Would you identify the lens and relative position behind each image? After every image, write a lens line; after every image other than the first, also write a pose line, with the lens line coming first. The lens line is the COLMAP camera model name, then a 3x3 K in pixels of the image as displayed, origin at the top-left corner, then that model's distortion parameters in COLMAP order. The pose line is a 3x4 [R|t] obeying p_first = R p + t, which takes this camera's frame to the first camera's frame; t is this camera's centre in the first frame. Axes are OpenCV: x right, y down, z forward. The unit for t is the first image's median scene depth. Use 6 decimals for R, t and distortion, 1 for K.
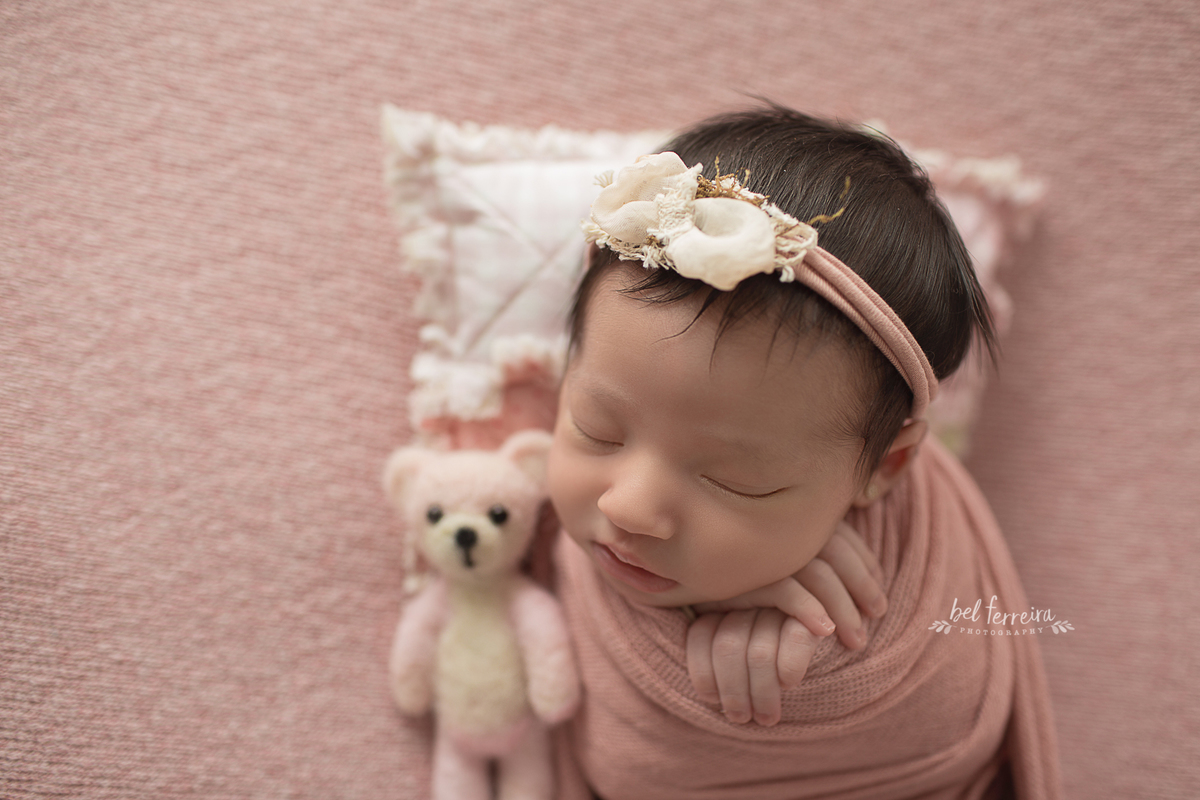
lens RADIAL K [[1236.4, 0, 600.0], [0, 1236.4, 400.0], [0, 0, 1]] dist [-0.096817, 0.004629]
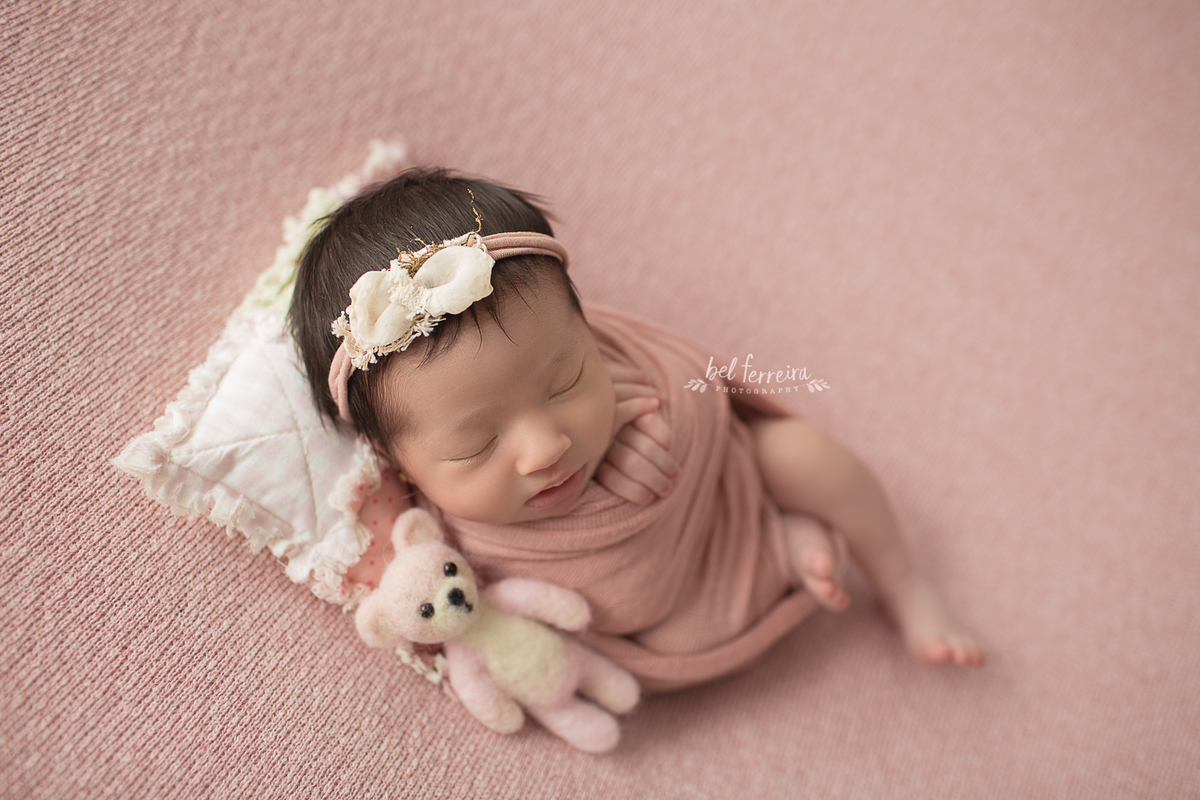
lens RADIAL K [[1236.4, 0, 600.0], [0, 1236.4, 400.0], [0, 0, 1]] dist [-0.096817, 0.004629]
pose [[0.412677, -0.756956, 0.506671, -0.515564], [0.752229, 0.596890, 0.279059, -0.245156], [-0.513662, 0.265972, 0.815727, -0.176670]]
